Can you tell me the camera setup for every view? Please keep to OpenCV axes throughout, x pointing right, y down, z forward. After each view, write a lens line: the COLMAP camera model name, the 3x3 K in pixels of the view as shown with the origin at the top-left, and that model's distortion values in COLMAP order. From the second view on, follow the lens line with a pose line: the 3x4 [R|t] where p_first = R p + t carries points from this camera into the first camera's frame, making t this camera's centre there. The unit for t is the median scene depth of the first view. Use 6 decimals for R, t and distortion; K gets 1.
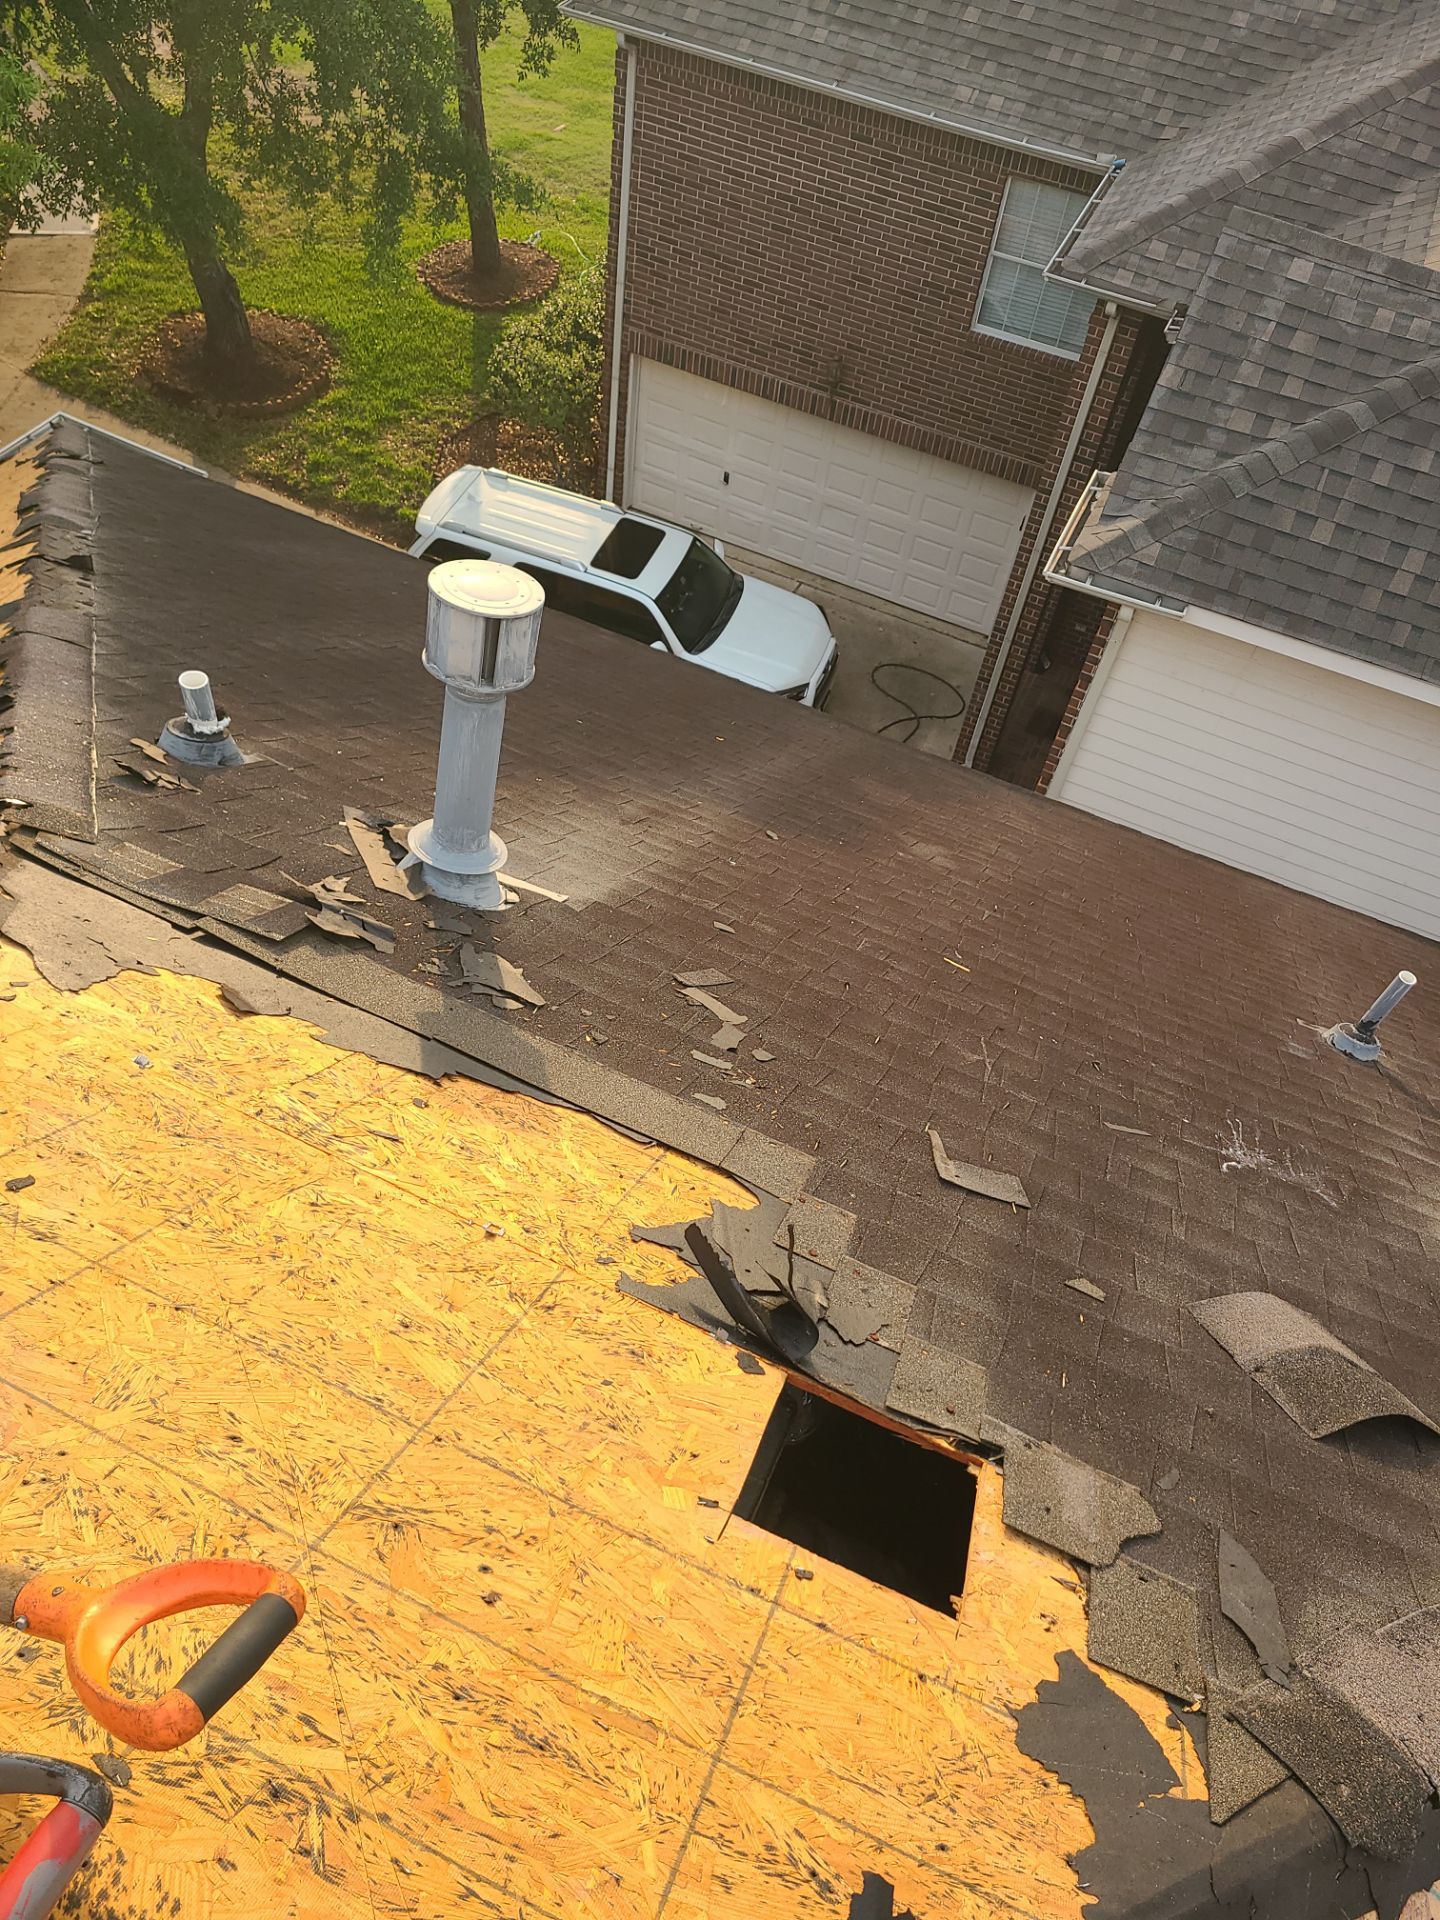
lens RADIAL K [[1430.9, 0, 717.9], [0, 1430.9, 934.1], [0, 0, 1]] dist [0.052317, -0.036525]
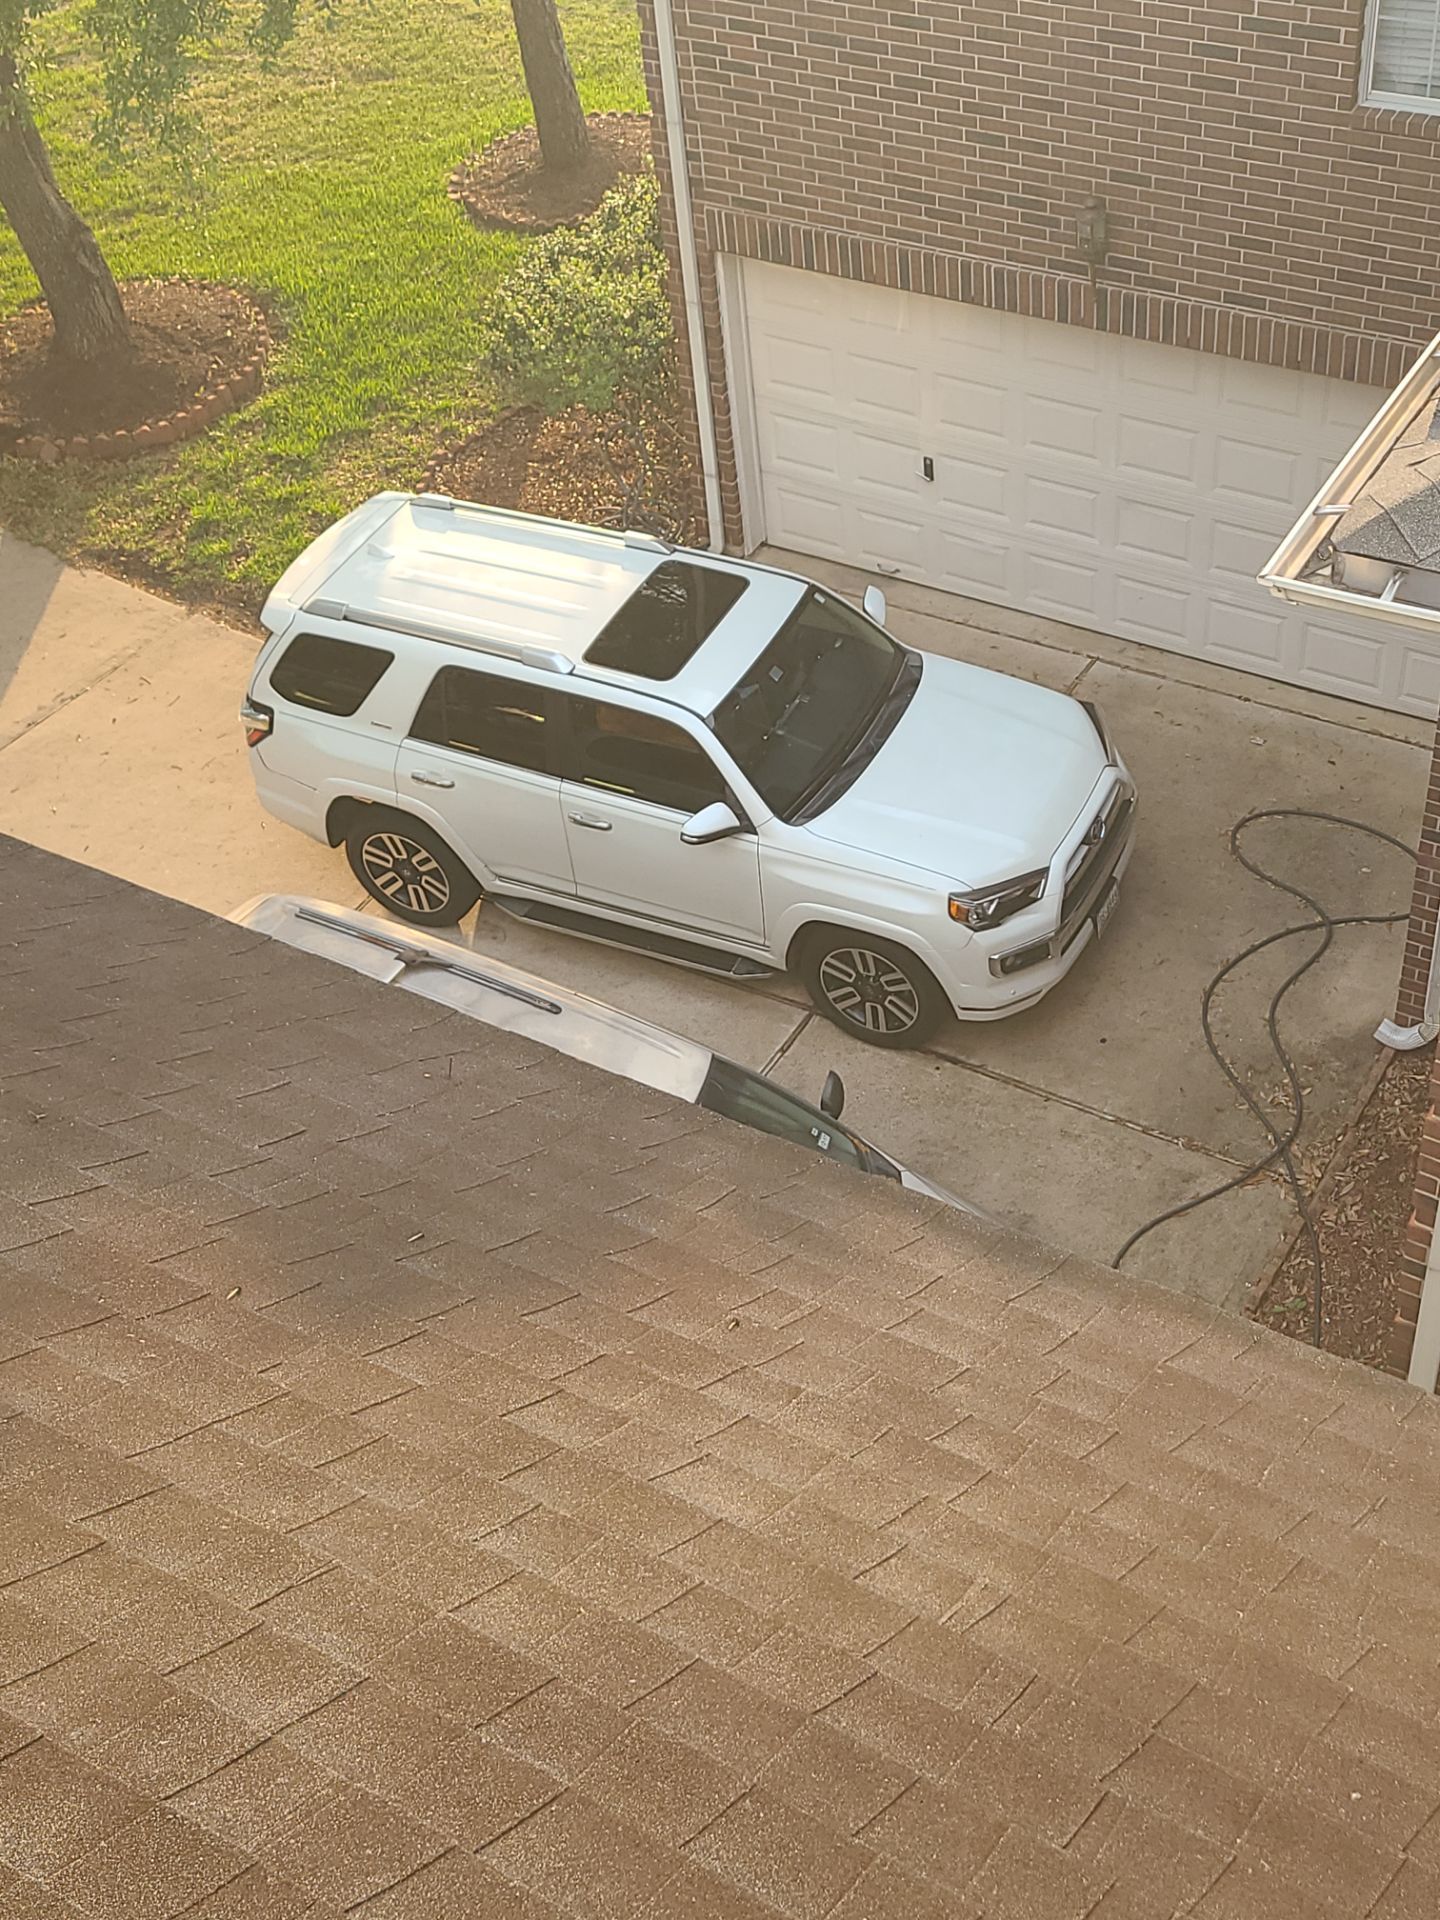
lens RADIAL K [[2387.7, 0, 720.0], [0, 2387.7, 960.0], [0, 0, 1]] dist [0.004000, 0.051163]
pose [[0.973175, -0.054956, -0.223406, 0.116109], [0.025943, 0.991071, -0.130789, -0.042478], [0.228599, 0.121485, 0.965911, 0.209359]]
